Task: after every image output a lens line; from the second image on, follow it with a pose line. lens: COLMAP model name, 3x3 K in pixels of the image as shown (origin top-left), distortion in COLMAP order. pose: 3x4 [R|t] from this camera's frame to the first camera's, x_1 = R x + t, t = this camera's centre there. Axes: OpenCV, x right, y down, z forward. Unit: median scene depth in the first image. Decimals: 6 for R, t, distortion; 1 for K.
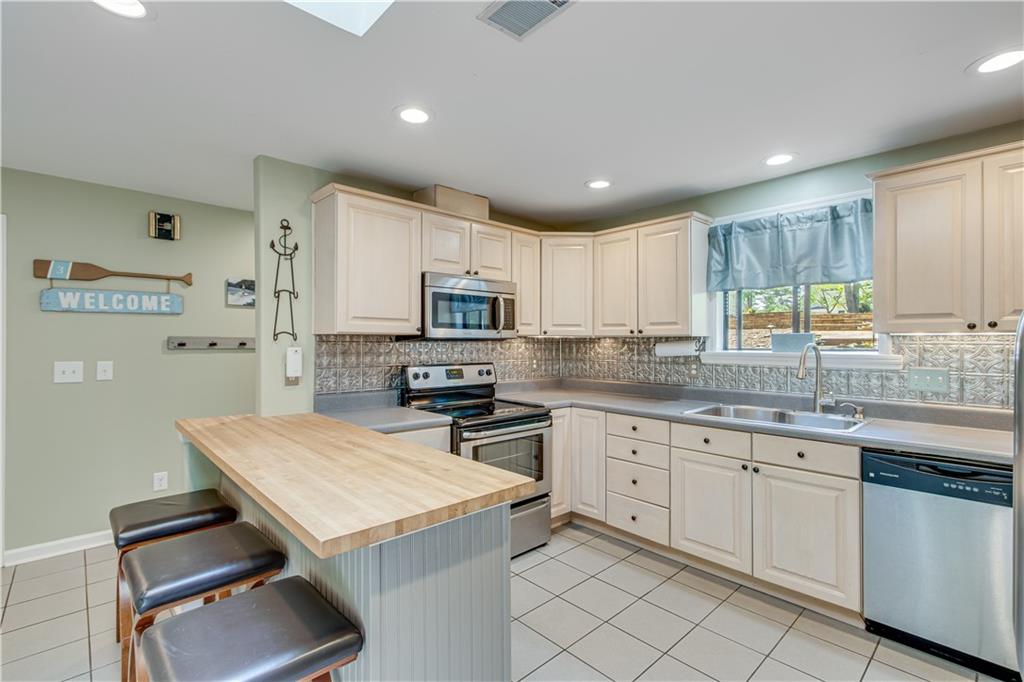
lens RADIAL K [[474.8, 0, 509.8], [0, 474.8, 341.1], [0, 0, 1]] dist [0.005961, -0.000930]
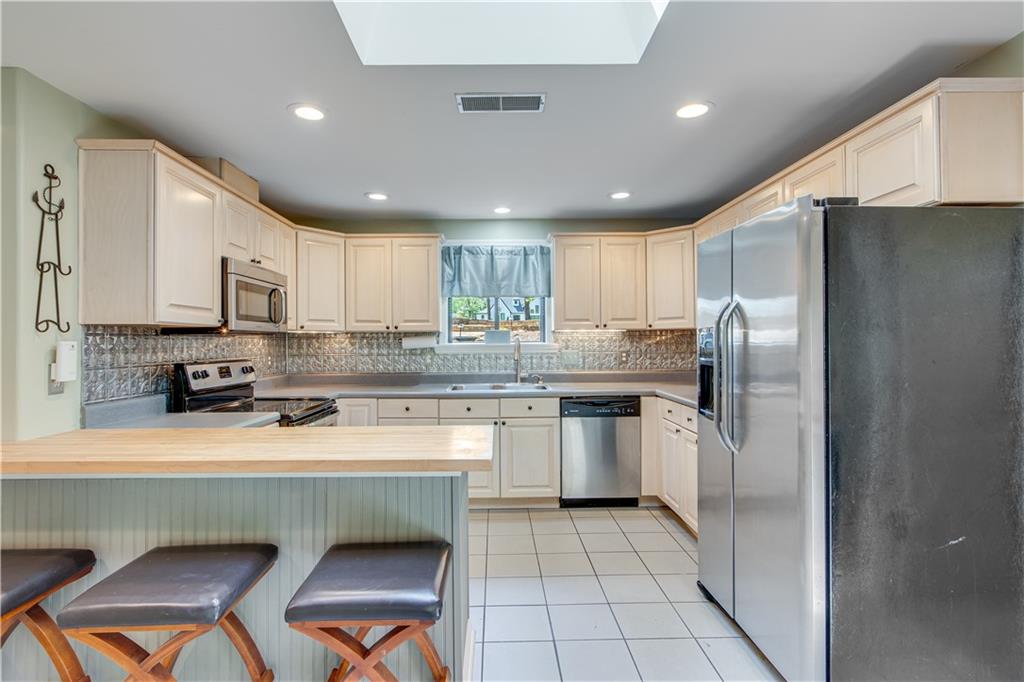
lens RADIAL K [[518.3, 0, 517.8], [0, 518.3, 335.0], [0, 0, 1]] dist [0.025550, 0.000428]
pose [[0.649246, 0.003020, 0.760573, -0.561185], [0.006182, 0.999938, -0.009248, 0.013847], [-0.760554, 0.010706, 0.649187, -0.056659]]
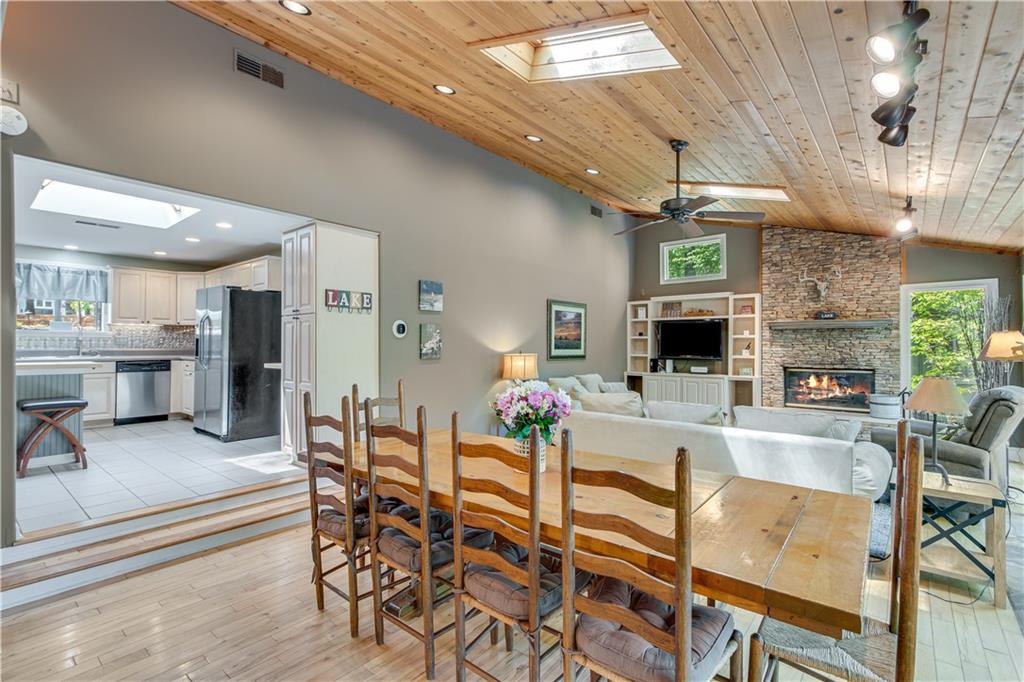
lens RADIAL K [[474.8, 0, 501.7], [0, 474.8, 342.0], [0, 0, 1]] dist [0.005961, -0.000930]
pose [[-0.104605, 0.007641, 0.994485, -1.819879], [-0.009046, 0.999922, -0.008634, 0.079130], [-0.994473, -0.009900, -0.104527, -0.790601]]
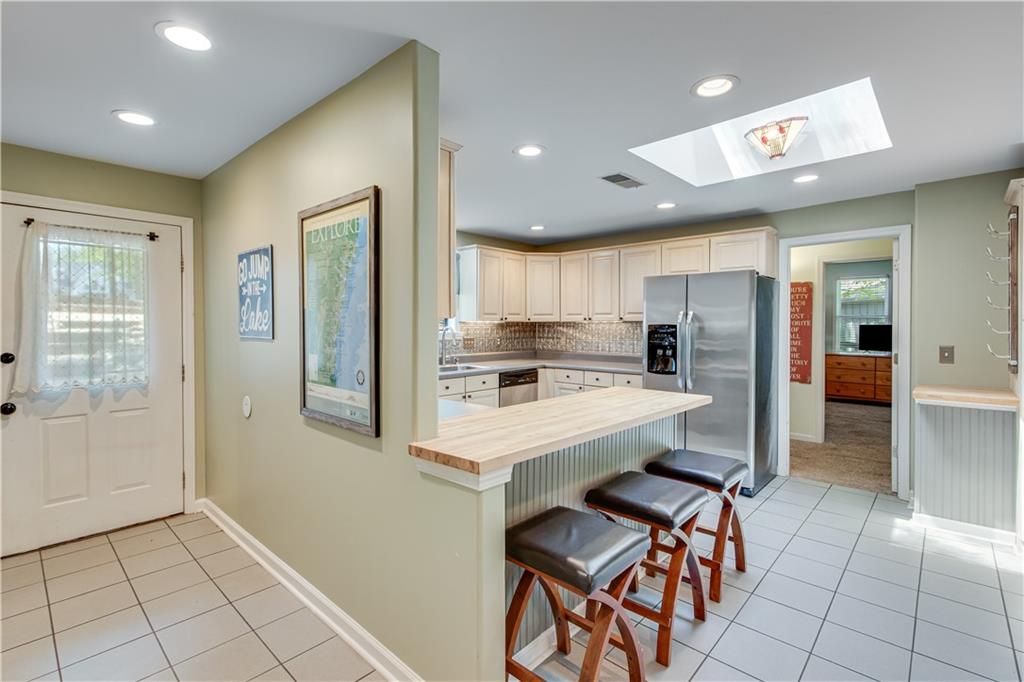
lens RADIAL K [[474.8, 0, 516.4], [0, 474.8, 333.1], [0, 0, 1]] dist [0.005961, -0.000930]
pose [[-0.076157, -0.008775, 0.997057, -1.094768], [0.003345, 0.999953, 0.009056, 0.013375], [-0.997090, 0.004024, -0.076124, 0.811647]]
